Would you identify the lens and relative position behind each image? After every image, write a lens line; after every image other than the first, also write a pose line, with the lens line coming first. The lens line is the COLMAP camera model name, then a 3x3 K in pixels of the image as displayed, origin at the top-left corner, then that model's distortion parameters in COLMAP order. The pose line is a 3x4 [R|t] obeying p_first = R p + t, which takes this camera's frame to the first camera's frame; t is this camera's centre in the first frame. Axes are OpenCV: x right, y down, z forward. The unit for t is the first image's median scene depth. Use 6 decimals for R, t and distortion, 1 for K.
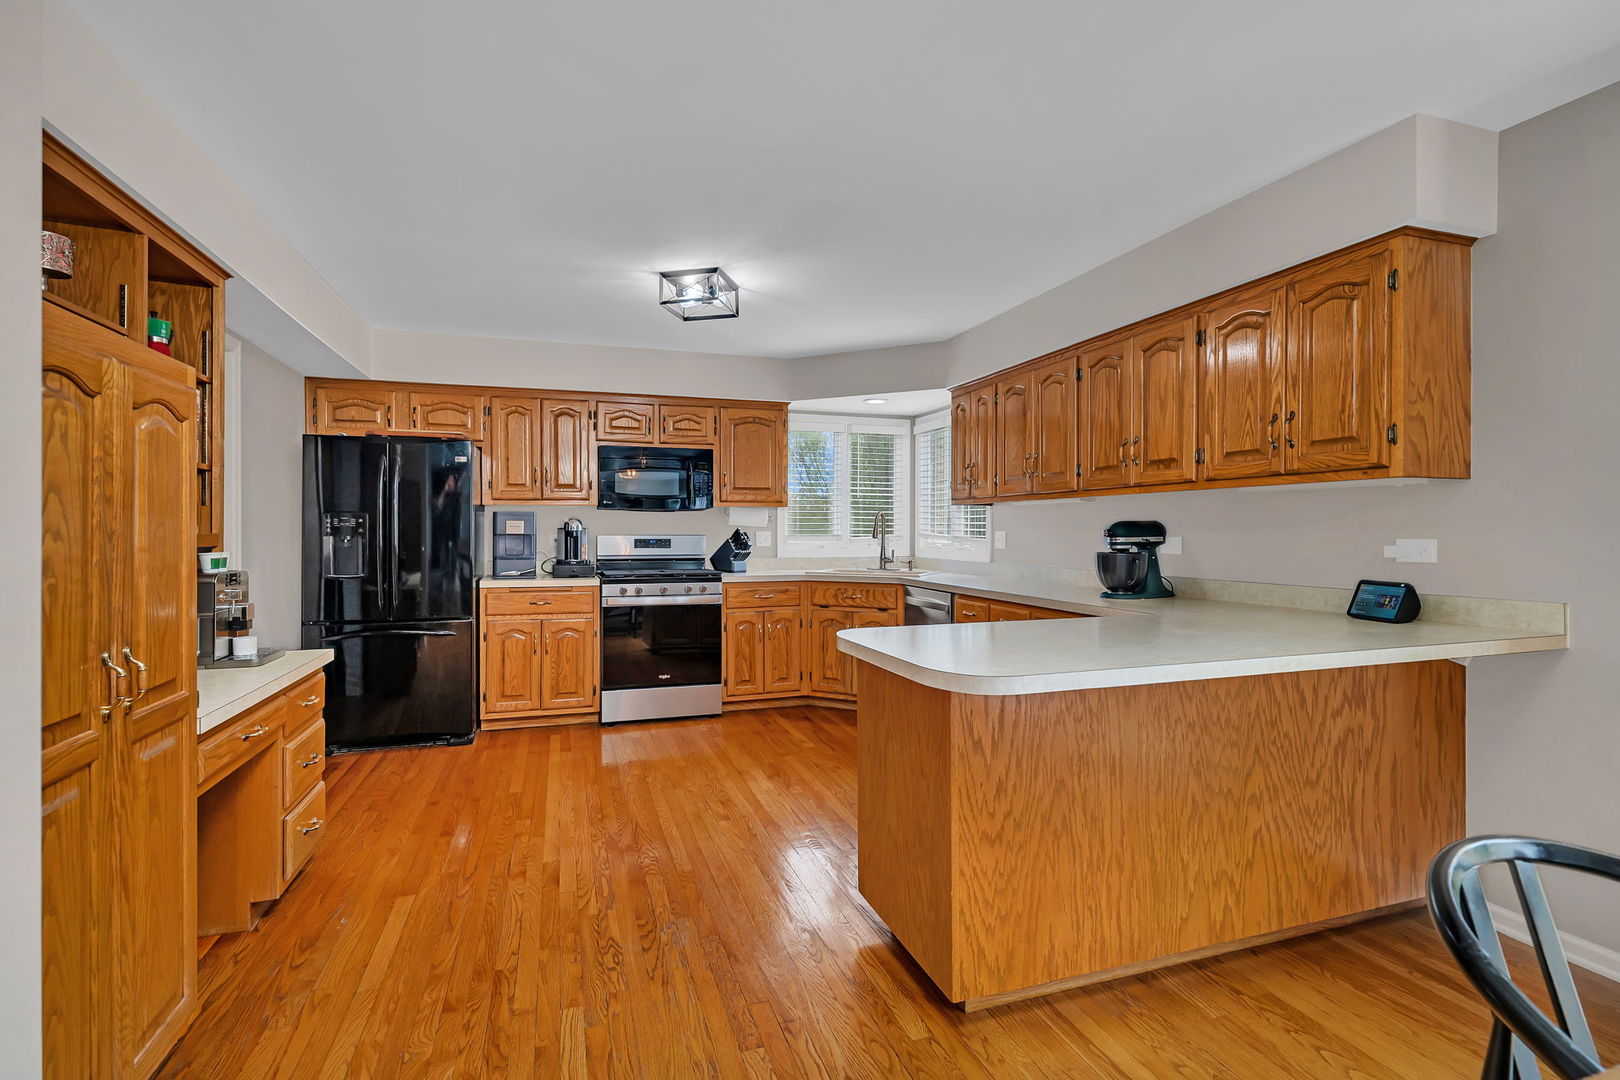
lens RADIAL K [[771.9, 0, 814.9], [0, 771.9, 530.6], [0, 0, 1]] dist [-0.004091, -0.000665]
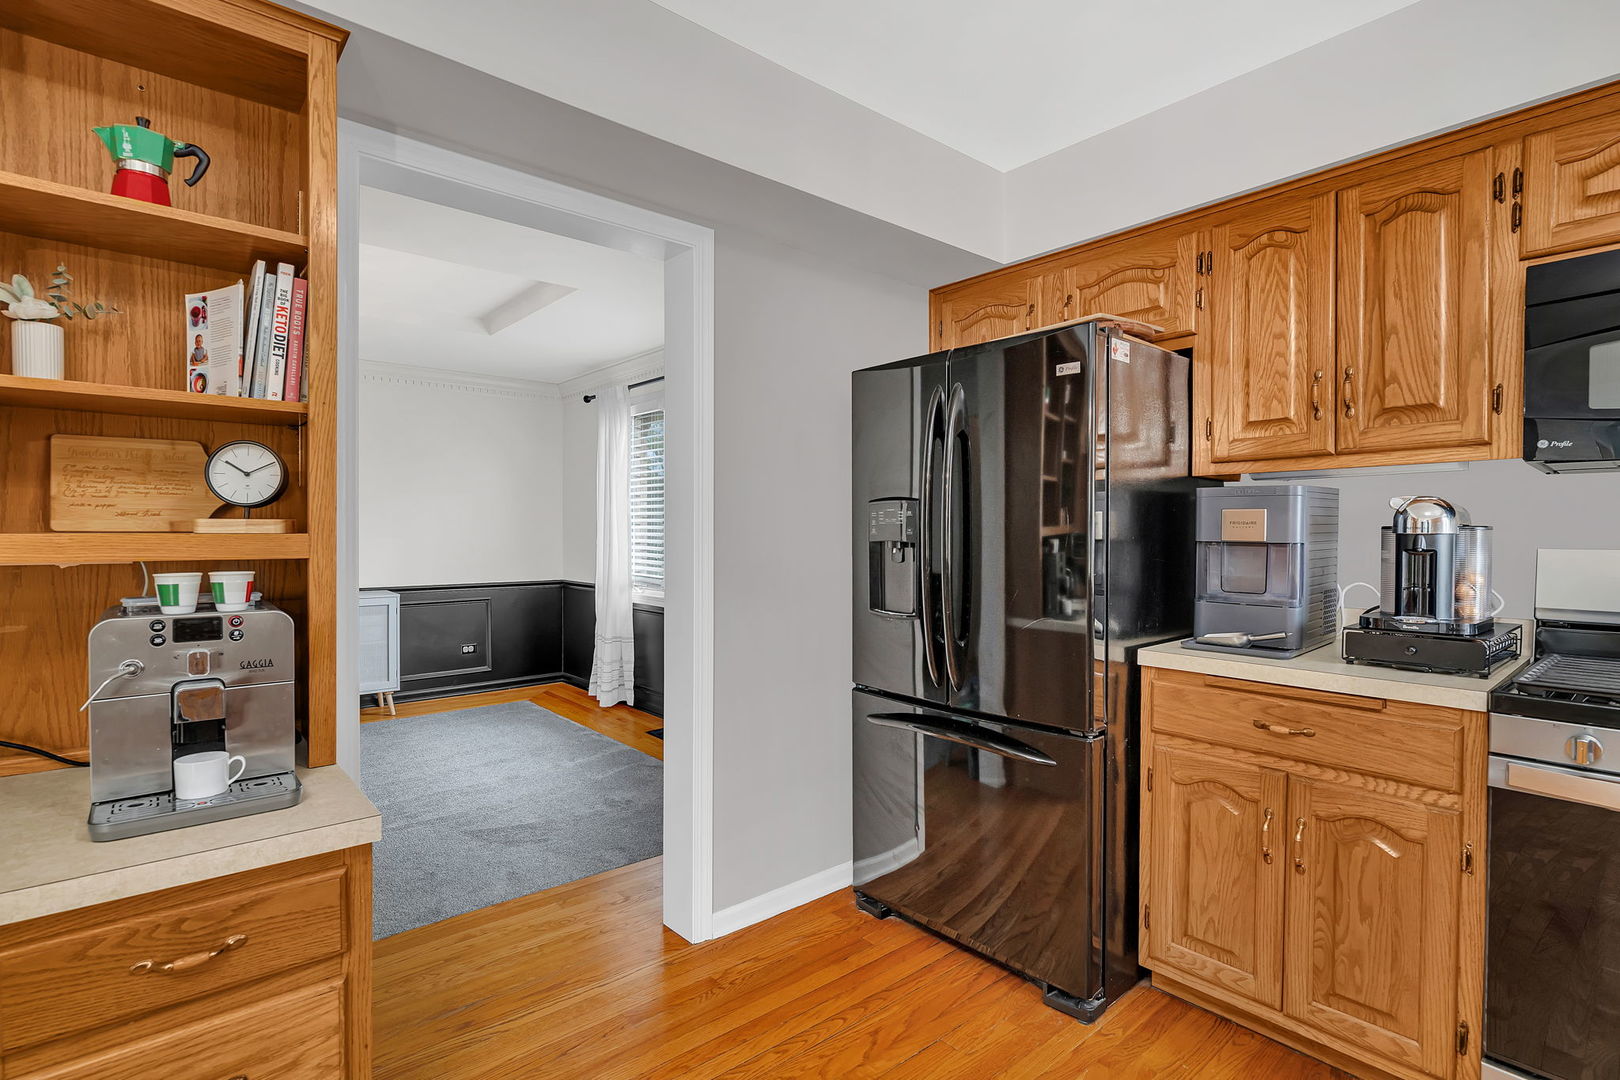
lens RADIAL K [[771.9, 0, 816.9], [0, 771.9, 546.1], [0, 0, 1]] dist [-0.004091, -0.000665]
pose [[0.374104, 0.018482, -0.927203, -0.096101], [-0.005056, 0.999827, 0.017890, 0.000583], [0.927373, -0.002005, 0.374132, 0.637932]]
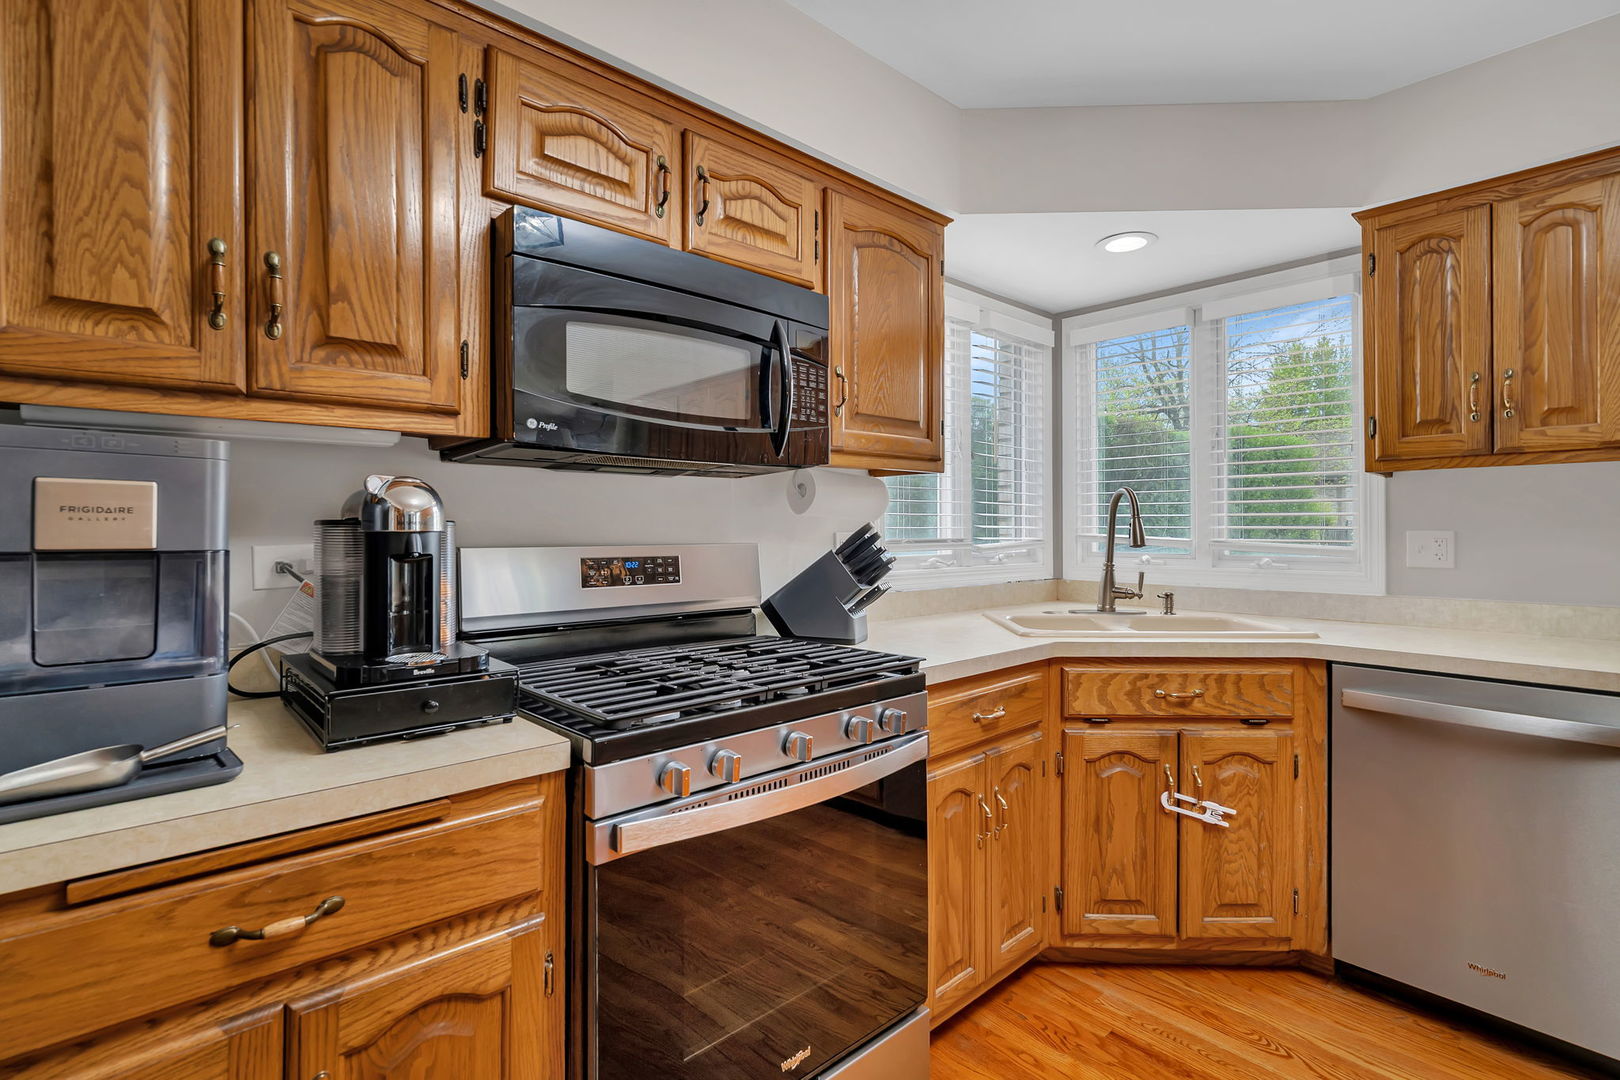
lens RADIAL K [[759.2, 0, 815.5], [0, 759.2, 526.0], [0, 0, 1]] dist [-0.006695, -0.000539]
pose [[0.911856, -0.000360, 0.410511, -0.304969], [0.004420, 0.999950, -0.008941, 0.000796], [-0.410487, 0.009967, 0.911812, 0.760791]]
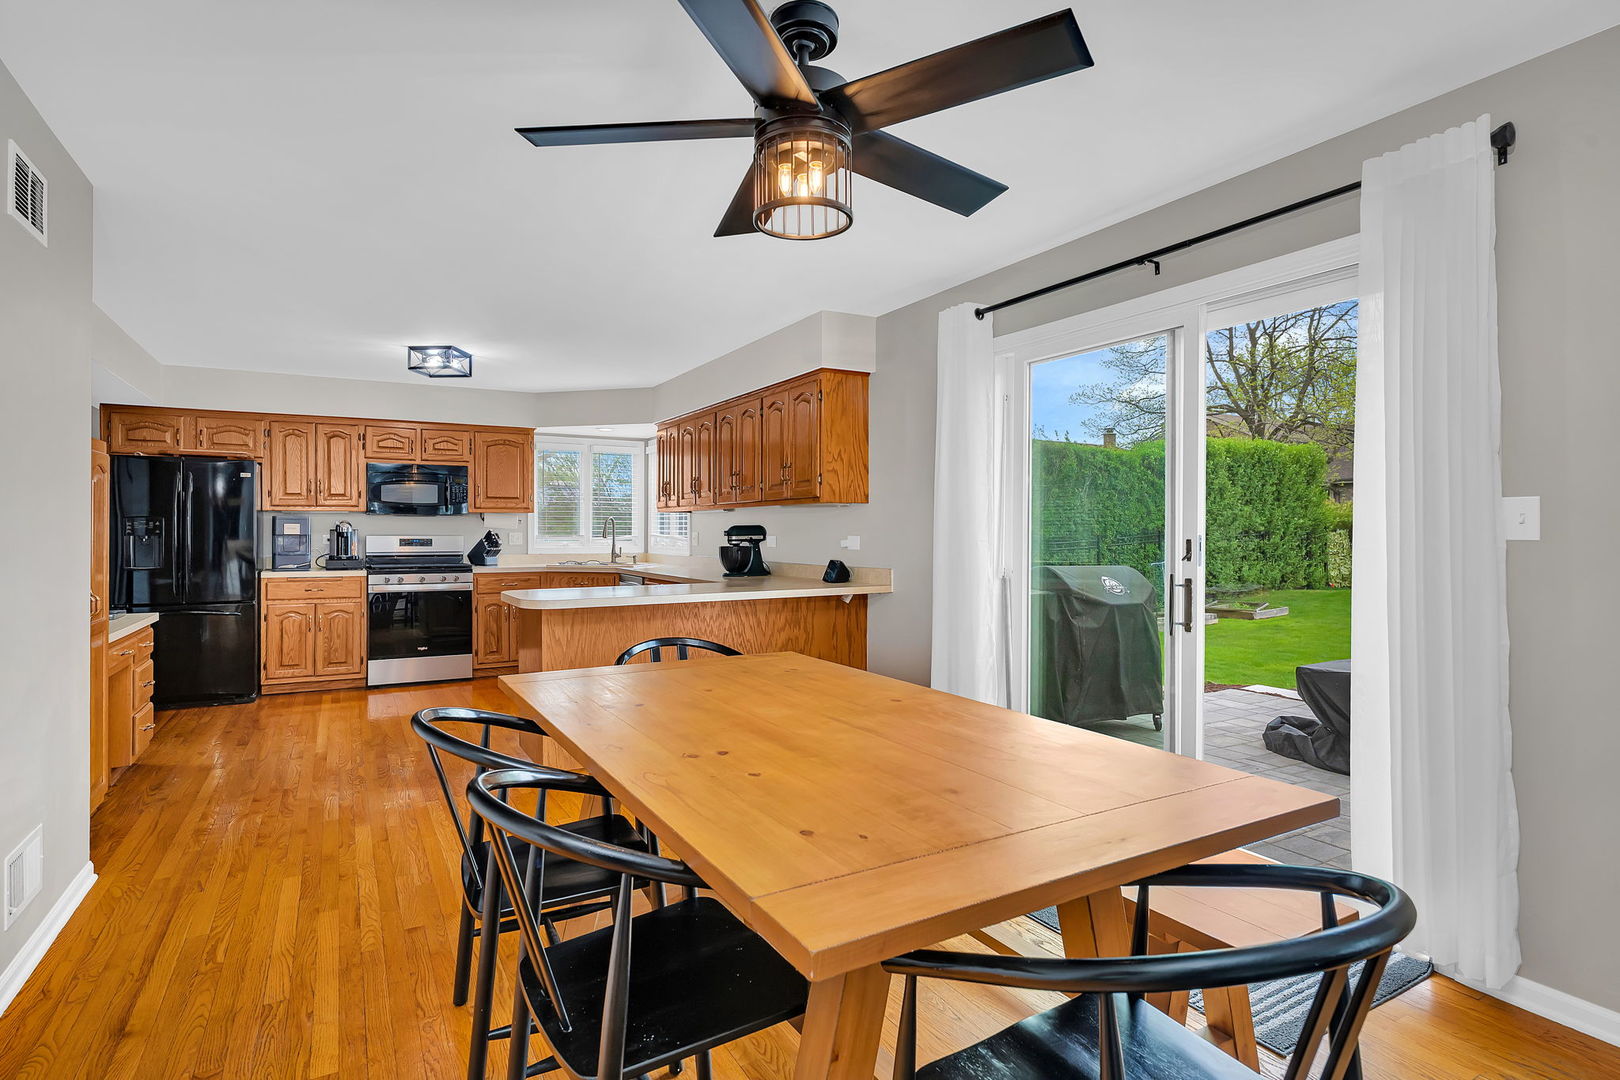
lens RADIAL K [[844.6, 0, 812.2], [0, 844.6, 527.7], [0, 0, 1]] dist [-0.001756, 0.000924]
pose [[0.982150, 0.001130, 0.188096, 0.170654], [-0.000153, 0.999986, -0.005208, 0.000450], [-0.188099, 0.005087, 0.982137, -0.472767]]
